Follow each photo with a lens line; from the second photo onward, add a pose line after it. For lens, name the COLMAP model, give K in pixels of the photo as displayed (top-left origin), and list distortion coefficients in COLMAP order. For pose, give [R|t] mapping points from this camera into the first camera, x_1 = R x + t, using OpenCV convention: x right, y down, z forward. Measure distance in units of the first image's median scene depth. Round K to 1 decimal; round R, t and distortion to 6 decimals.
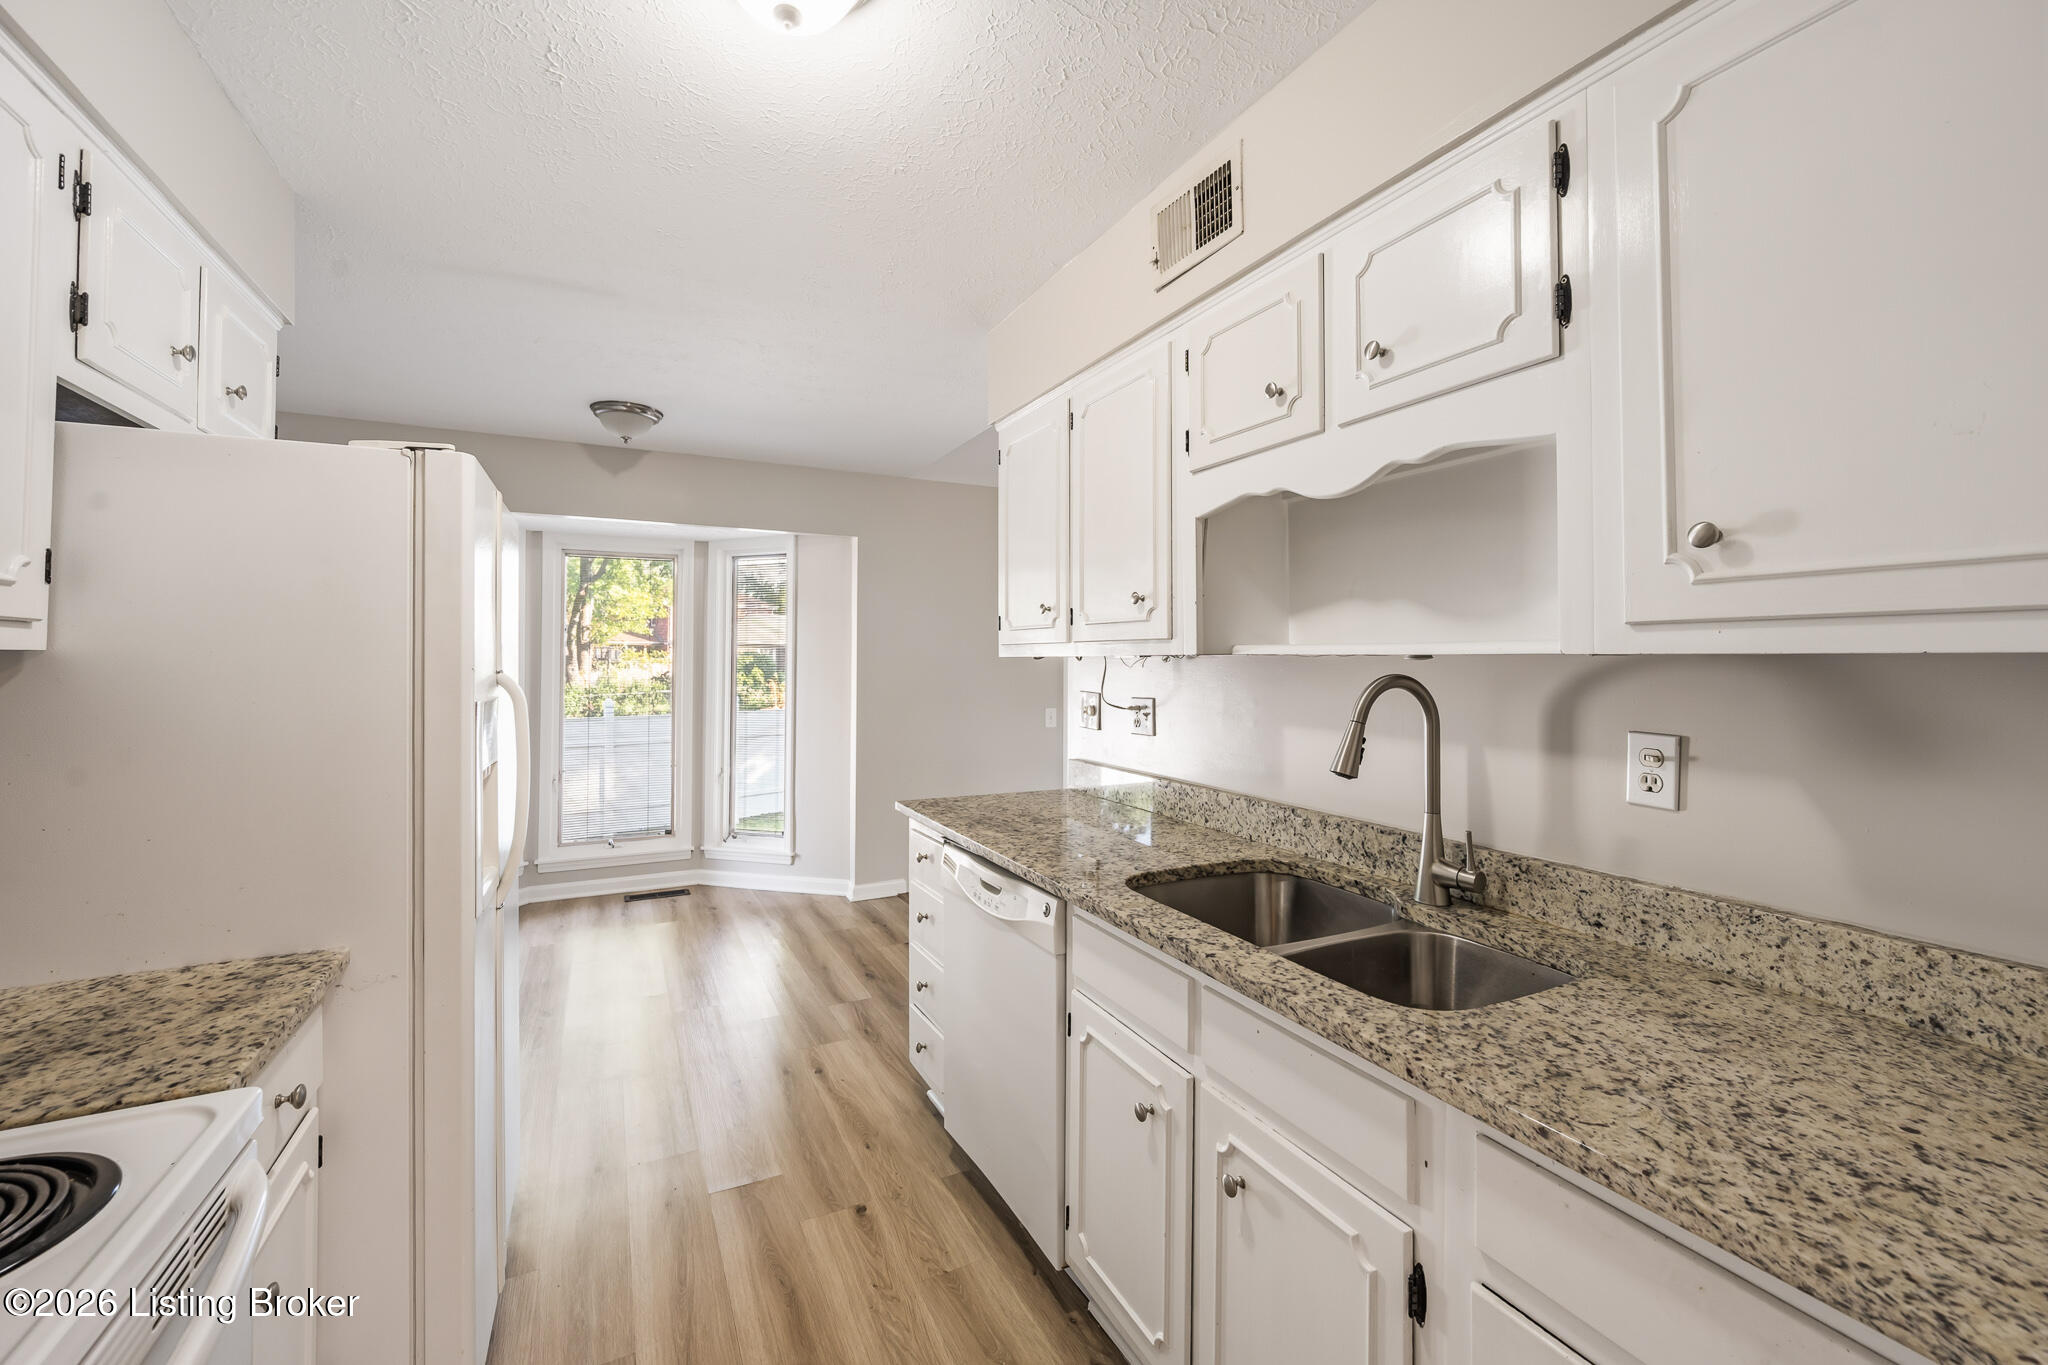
lens RADIAL K [[806.2, 0, 994.5], [0, 806.2, 639.1], [0, 0, 1]] dist [-0.003236, -0.000137]
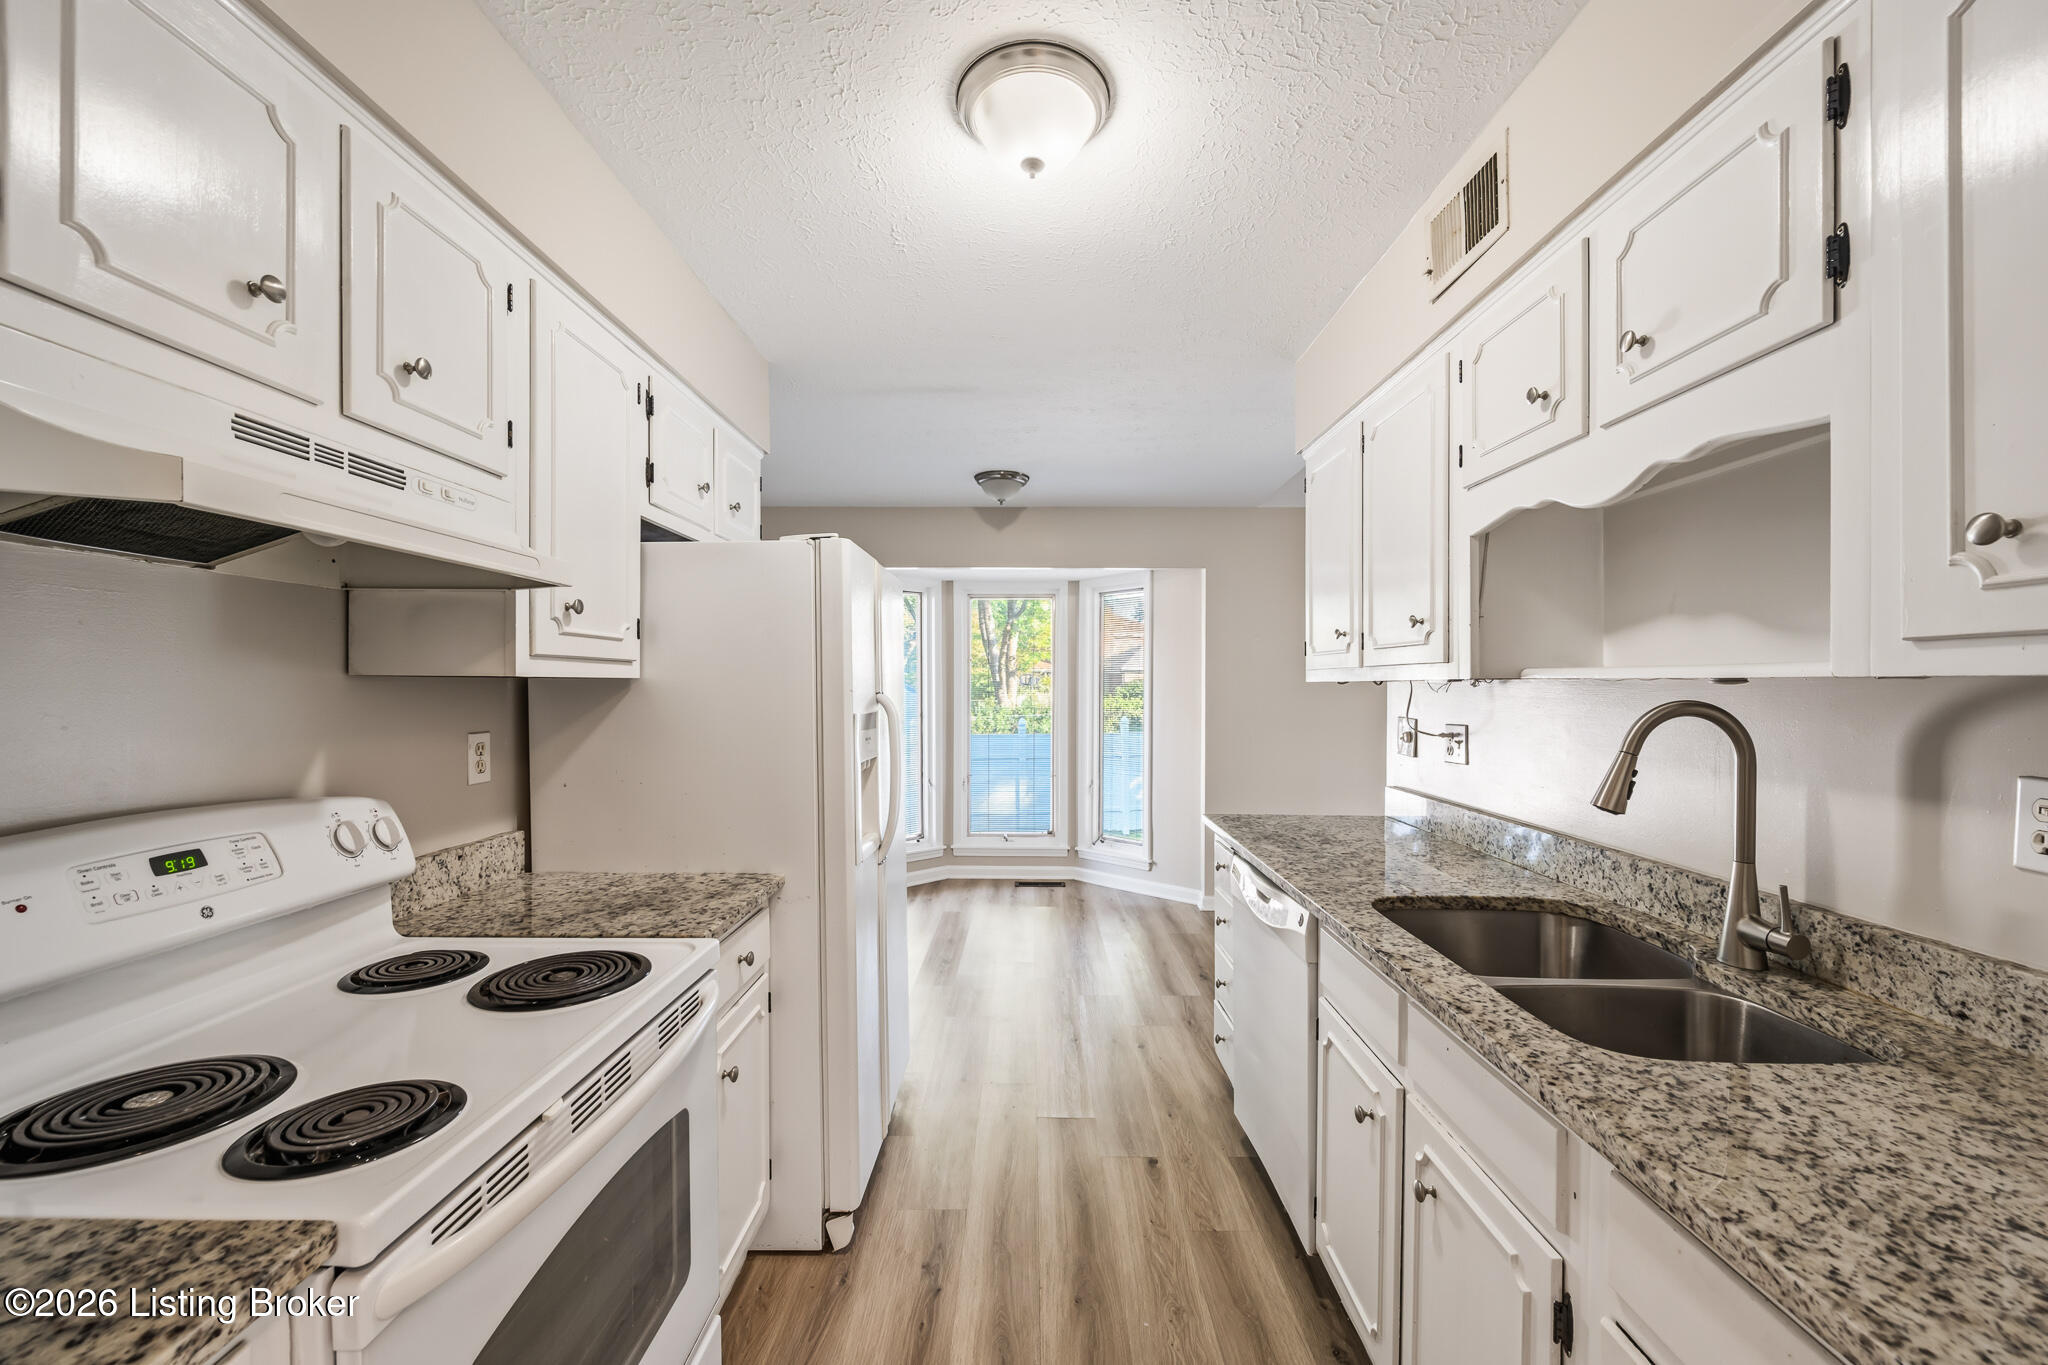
lens RADIAL K [[806.2, 0, 1033.2], [0, 806.2, 686.0], [0, 0, 1]] dist [-0.003236, -0.000137]
pose [[0.889178, 0.001096, -0.457560, 0.261005], [0.011034, 0.999655, 0.023838, -0.000879], [0.457428, -0.026245, 0.888859, -0.105550]]
